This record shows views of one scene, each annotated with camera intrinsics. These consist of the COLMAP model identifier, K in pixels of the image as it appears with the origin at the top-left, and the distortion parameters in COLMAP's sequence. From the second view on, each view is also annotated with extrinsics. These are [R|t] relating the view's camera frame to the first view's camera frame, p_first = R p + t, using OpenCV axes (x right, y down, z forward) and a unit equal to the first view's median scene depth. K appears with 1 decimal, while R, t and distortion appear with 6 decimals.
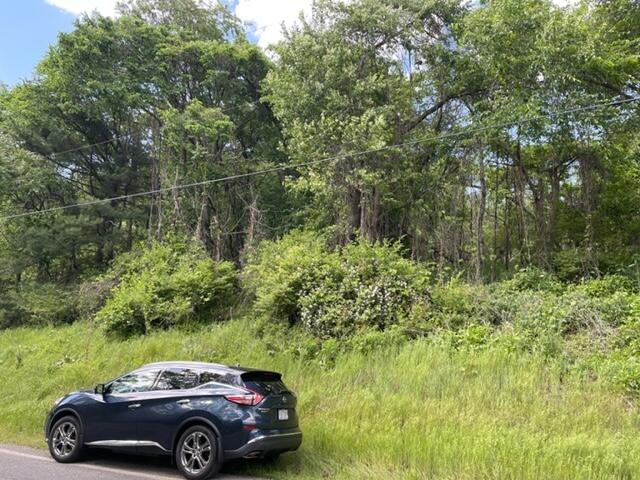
lens RADIAL K [[487.0, 0, 320.0], [0, 487.0, 240.0], [0, 0, 1]] dist [0.118152, -0.155900]
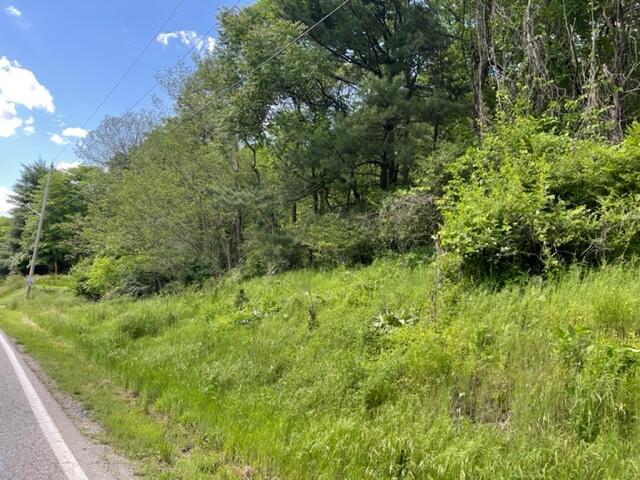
lens RADIAL K [[487.0, 0, 320.0], [0, 487.0, 240.0], [0, 0, 1]] dist [0.118152, -0.155900]
pose [[0.888047, -0.026473, -0.458990, -0.311833], [0.064572, 0.995627, 0.067508, 0.107404], [0.455196, -0.089588, 0.885873, 0.473438]]
